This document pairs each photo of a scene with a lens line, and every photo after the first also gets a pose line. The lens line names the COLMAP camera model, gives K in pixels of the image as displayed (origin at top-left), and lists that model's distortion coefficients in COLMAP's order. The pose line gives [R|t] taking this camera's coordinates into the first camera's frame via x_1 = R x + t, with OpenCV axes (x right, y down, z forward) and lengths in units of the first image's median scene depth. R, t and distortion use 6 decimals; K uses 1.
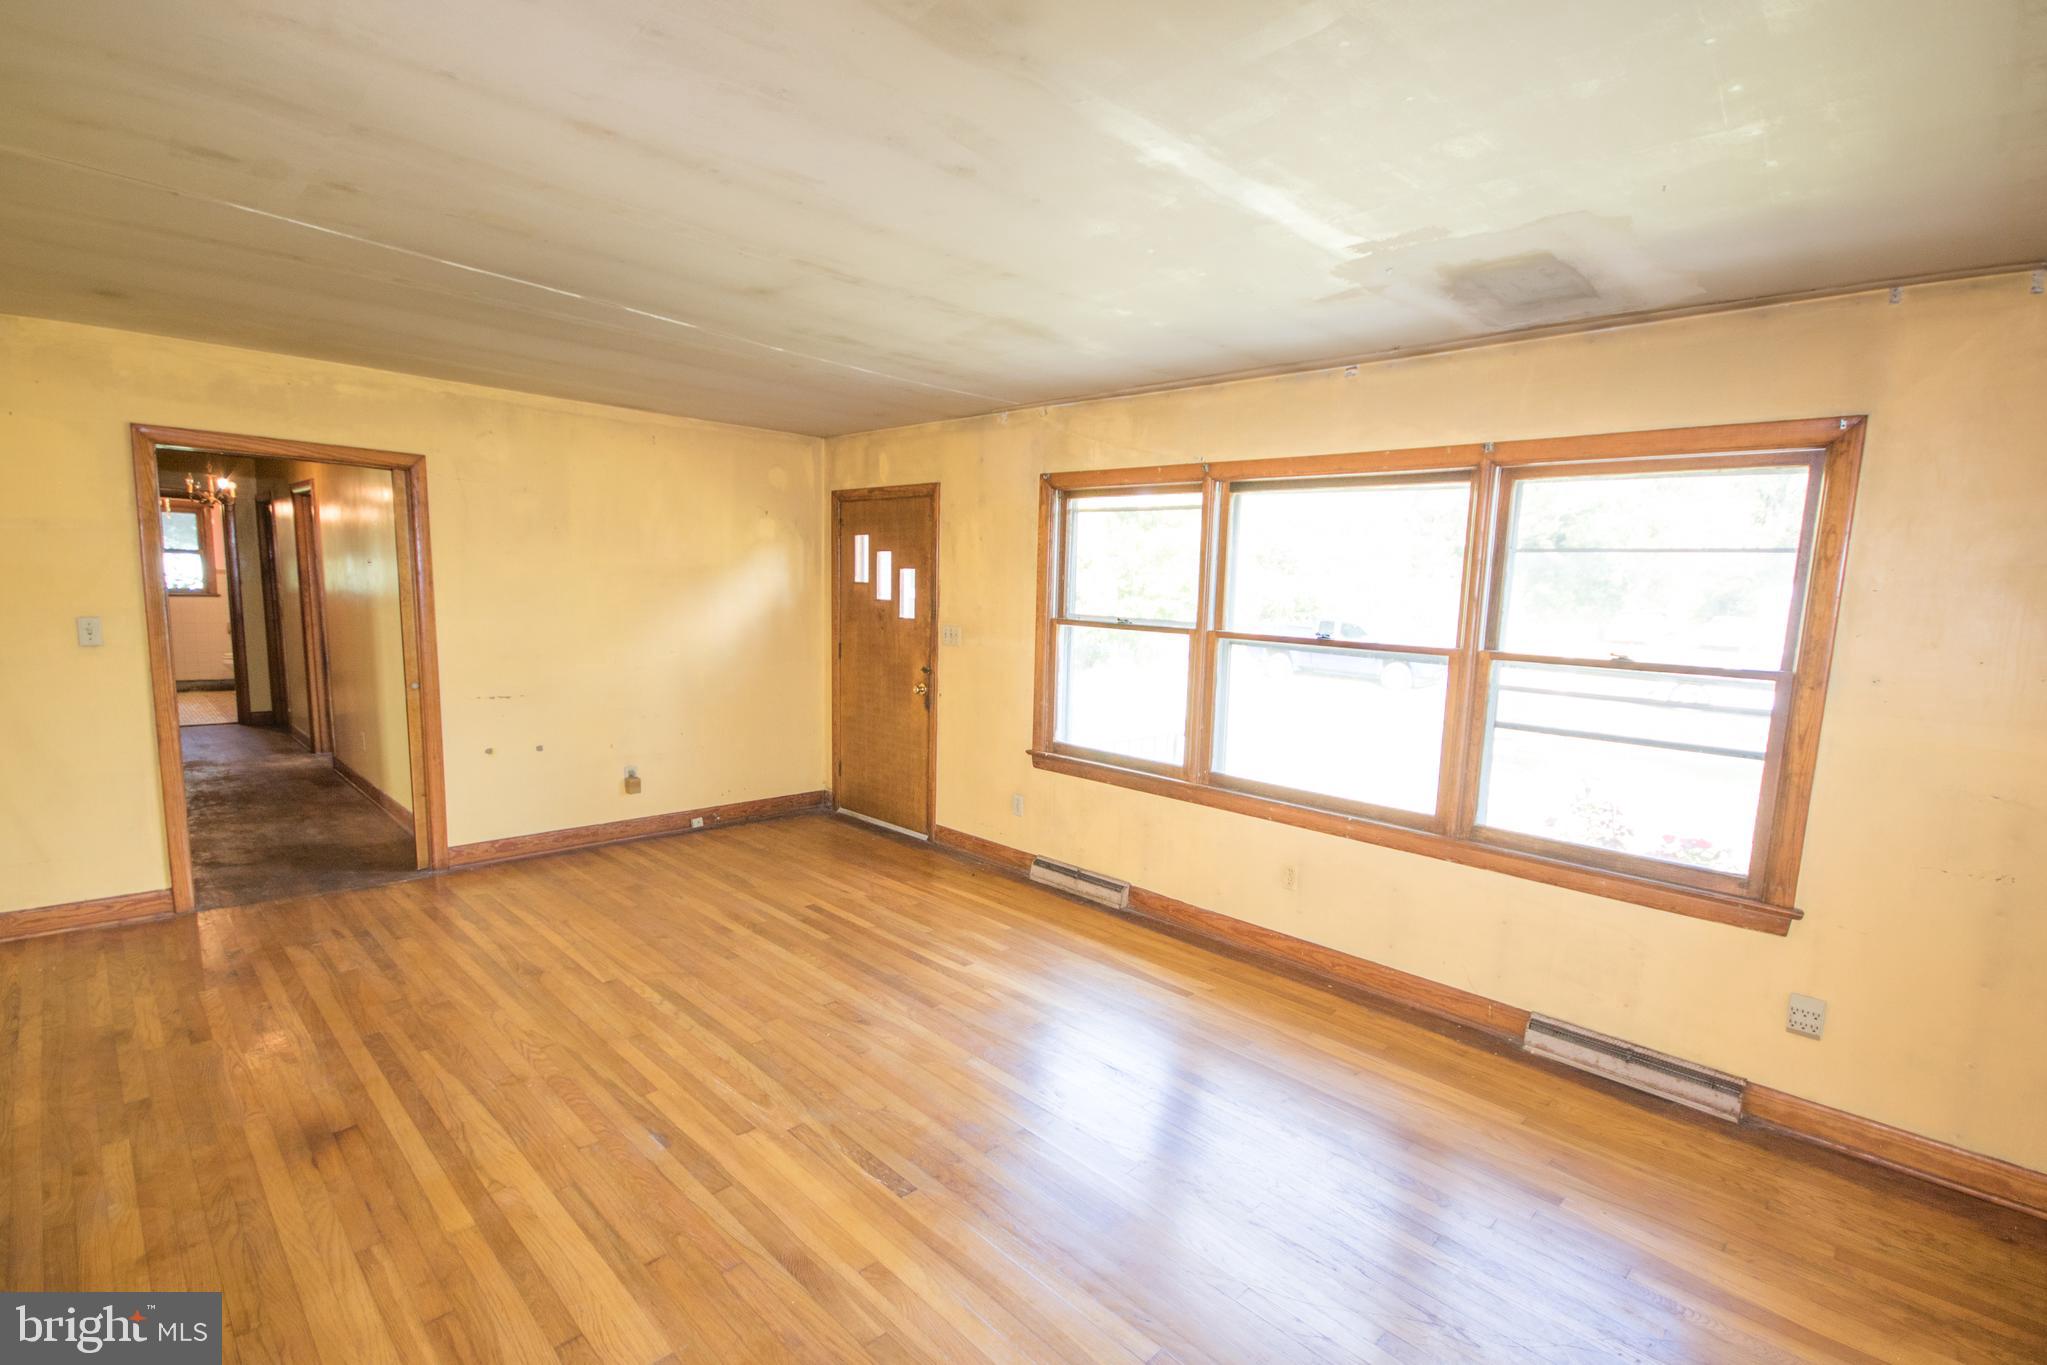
lens RADIAL K [[954.3, 0, 1024.4], [0, 954.3, 715.5], [0, 0, 1]] dist [-0.001810, -0.000675]
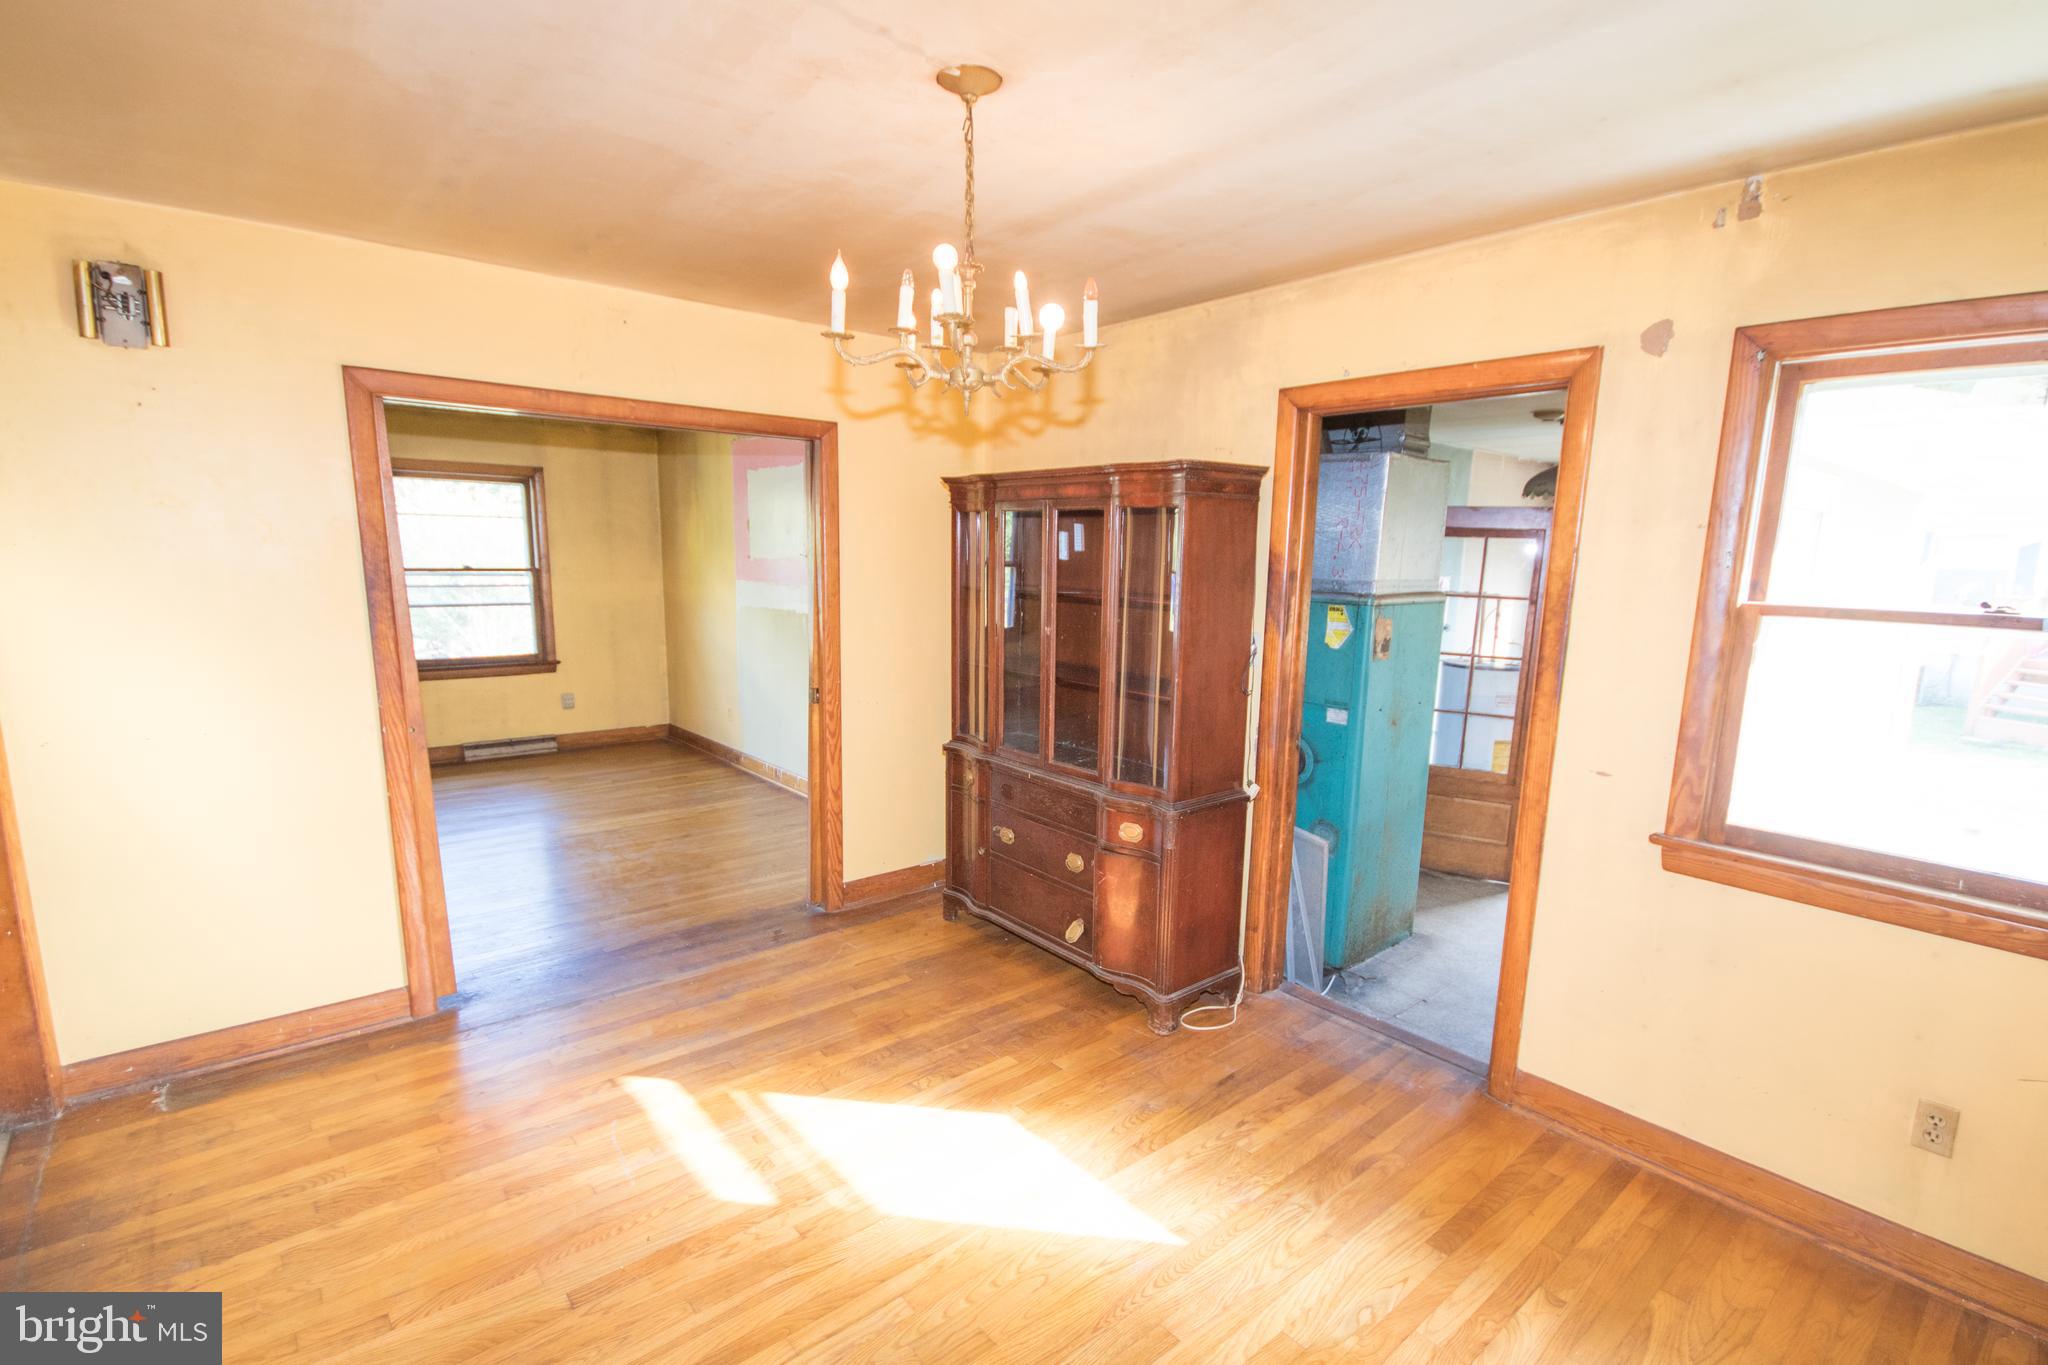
lens RADIAL K [[948.8, 0, 1034.3], [0, 948.8, 722.5], [0, 0, 1]] dist [-0.010140, -0.000407]
pose [[0.078079, -0.213081, 0.973910, -1.073651], [0.123323, 0.971453, 0.202657, 0.005212], [-0.989290, 0.104282, 0.102128, -0.342049]]
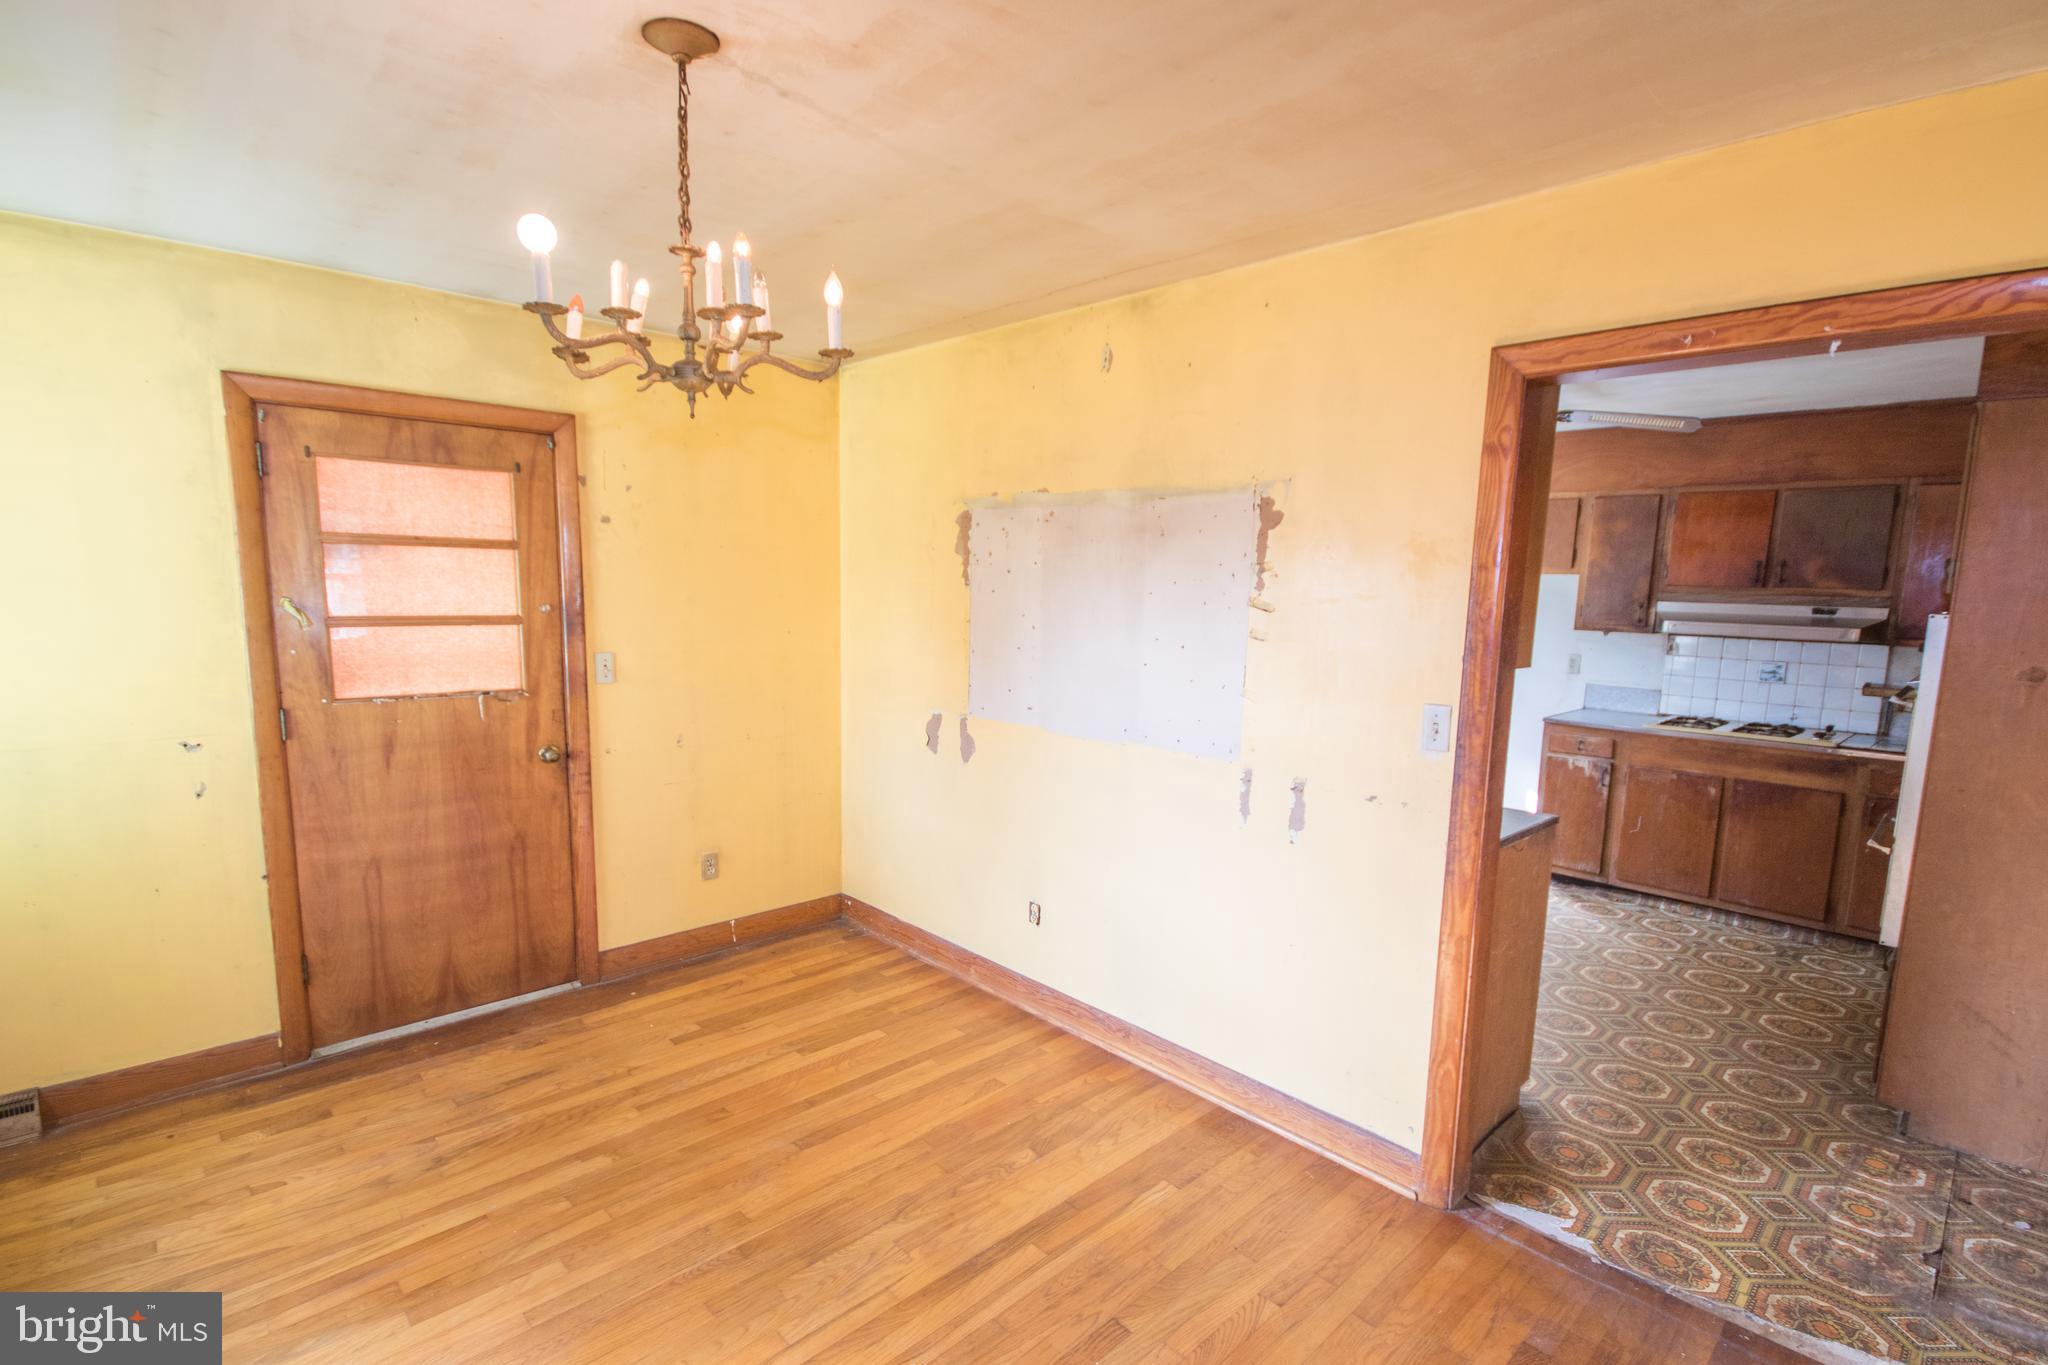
lens RADIAL K [[954.8, 0, 1024.9], [0, 954.8, 715.5], [0, 0, 1]] dist [-0.001810, -0.000675]
pose [[-0.021488, 0.104902, -0.994250, -0.241181], [-0.162565, 0.980878, 0.107005, 0.008468], [0.986464, 0.163930, -0.004024, -0.129741]]
